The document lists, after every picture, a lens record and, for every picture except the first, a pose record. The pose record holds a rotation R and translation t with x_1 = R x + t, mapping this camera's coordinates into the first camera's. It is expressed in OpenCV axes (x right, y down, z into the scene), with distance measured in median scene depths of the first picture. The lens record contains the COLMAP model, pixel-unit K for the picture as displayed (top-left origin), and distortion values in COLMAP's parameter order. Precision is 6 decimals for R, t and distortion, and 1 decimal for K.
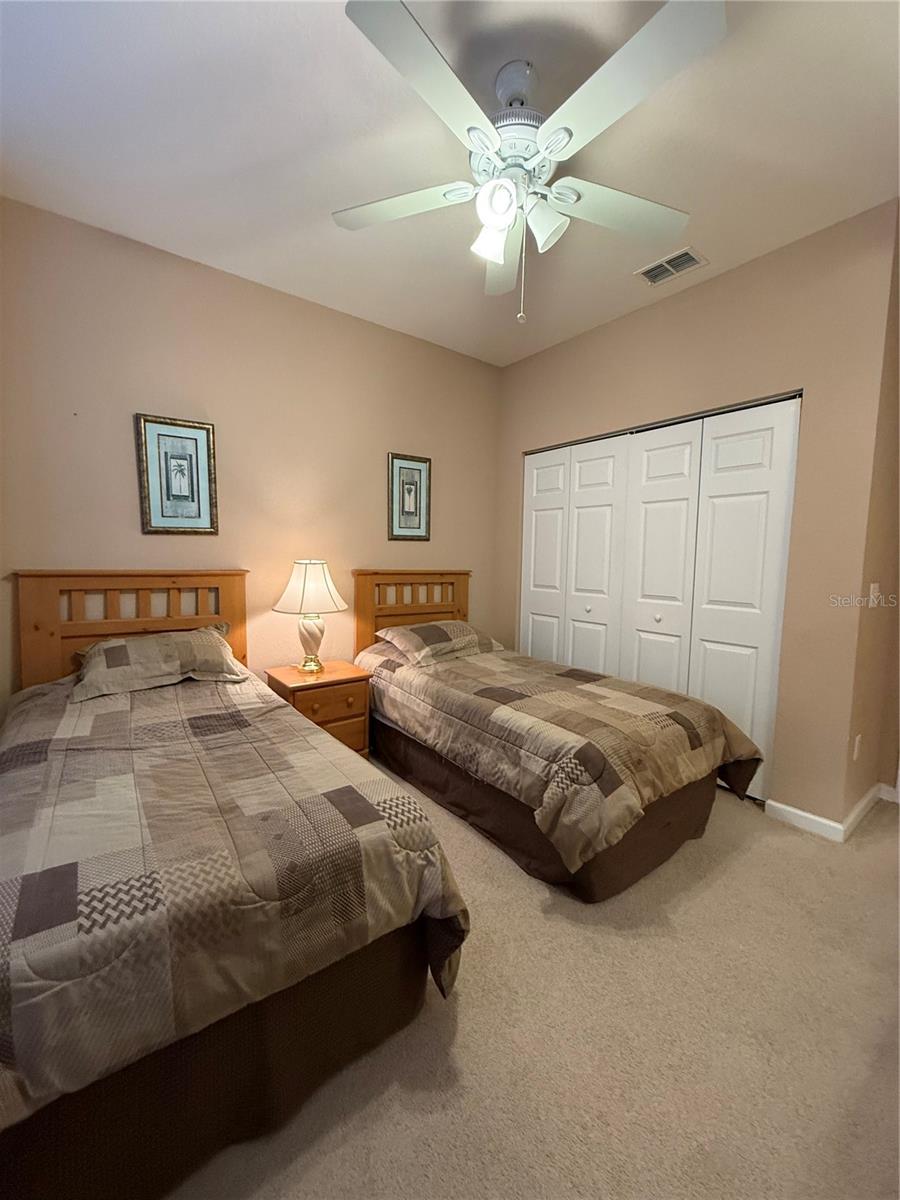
lens RADIAL K [[479.0, 0, 449.1], [0, 479.0, 603.5], [0, 0, 1]] dist [-0.000018, -0.000028]
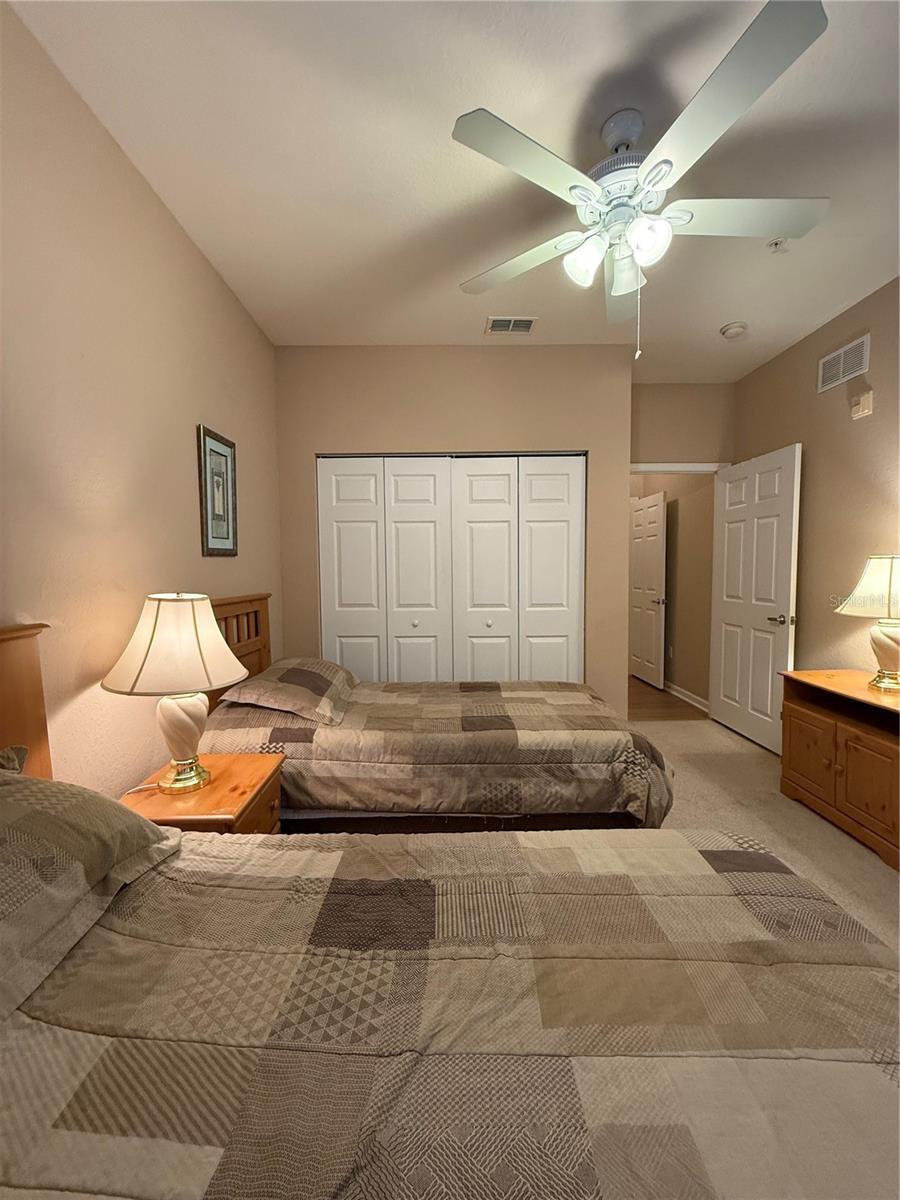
lens RADIAL K [[478.3, 0, 453.3], [0, 478.3, 602.2], [0, 0, 1]] dist [-0.000834, -0.000040]
pose [[0.598570, -0.081710, 0.796893, -0.620741], [0.098958, 0.994707, 0.027664, -0.071871], [-0.794935, 0.062300, 0.603487, 0.448263]]
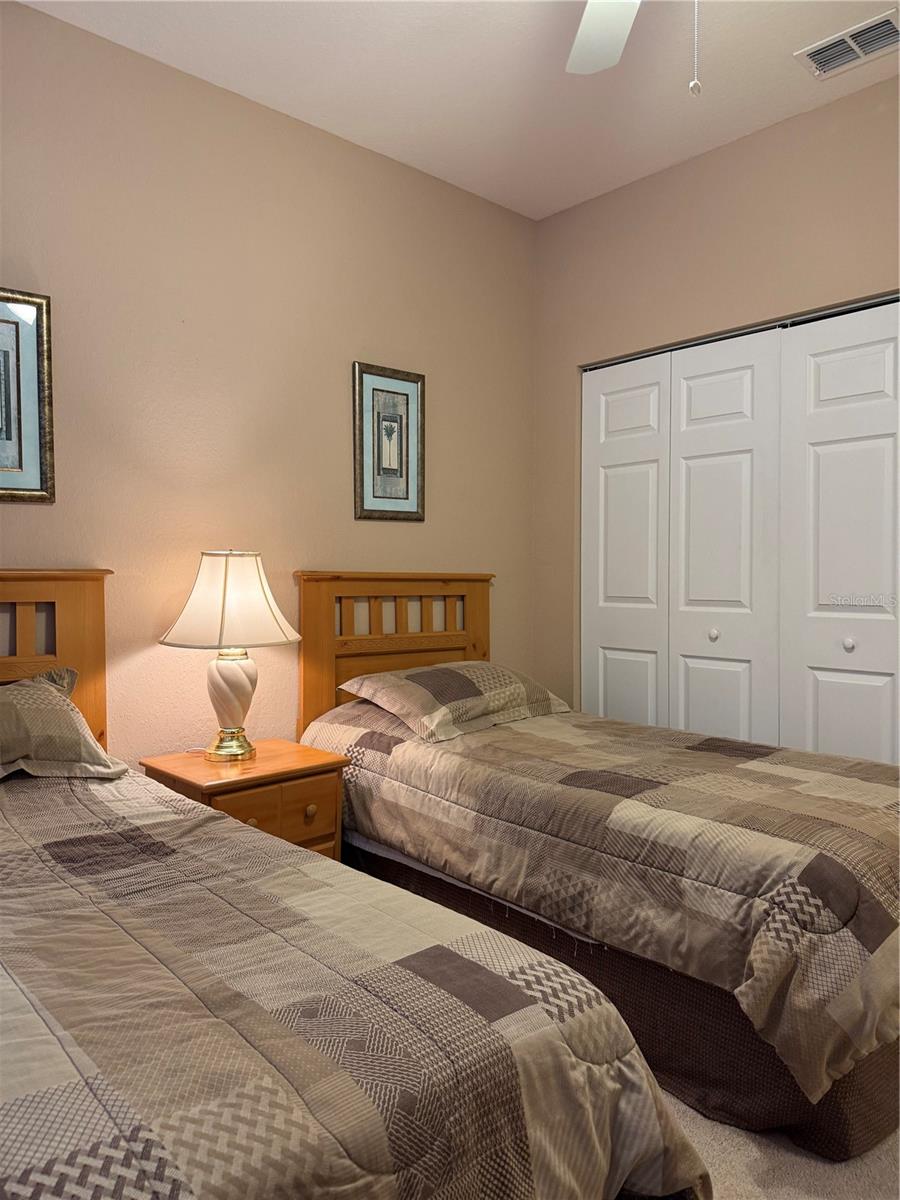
lens RADIAL K [[839.4, 0, 444.7], [0, 839.4, 599.3], [0, 0, 1]] dist [0.138630, -0.238574]
pose [[0.995935, -0.019090, 0.088026, -0.152803], [0.025229, 0.997286, -0.069168, 0.042272], [-0.086467, 0.071108, 0.993714, 0.038653]]
